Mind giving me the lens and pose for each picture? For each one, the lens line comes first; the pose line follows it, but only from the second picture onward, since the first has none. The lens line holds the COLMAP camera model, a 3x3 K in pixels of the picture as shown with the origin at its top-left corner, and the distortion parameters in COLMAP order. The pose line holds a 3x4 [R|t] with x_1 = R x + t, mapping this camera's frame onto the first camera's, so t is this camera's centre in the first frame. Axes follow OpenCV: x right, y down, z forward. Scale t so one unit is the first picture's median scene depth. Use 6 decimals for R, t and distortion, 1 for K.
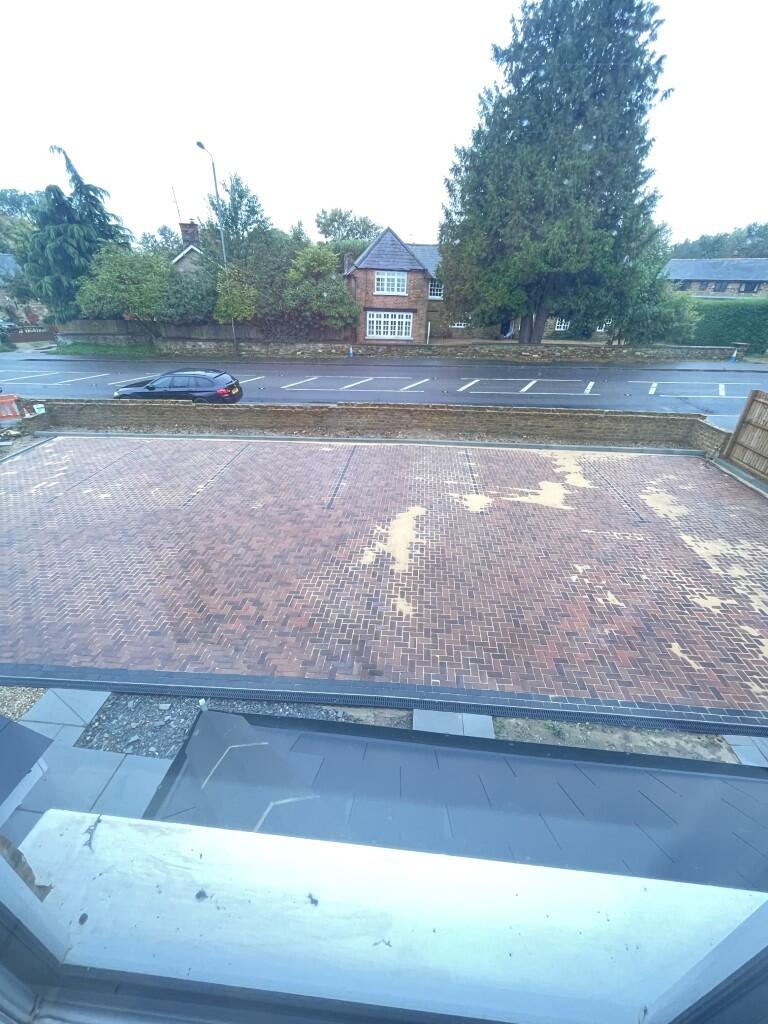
lens RADIAL K [[413.8, 0, 379.7], [0, 413.8, 507.1], [0, 0, 1]] dist [-0.005236, 0.000688]
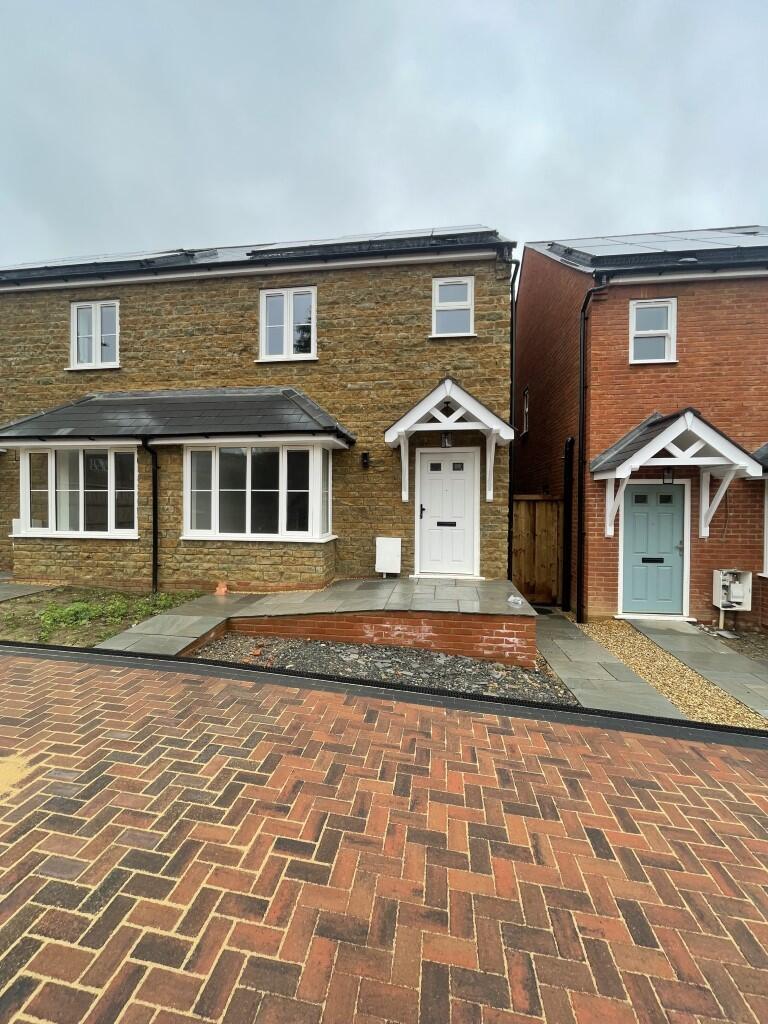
lens RADIAL K [[413.8, 0, 381.9], [0, 413.8, 510.7], [0, 0, 1]] dist [-0.005236, 0.000688]
pose [[-0.998415, -0.036717, 0.042645, -0.083705], [-0.010967, 0.870240, 0.492505, -0.041330], [-0.055195, 0.491257, -0.869264, 0.362732]]
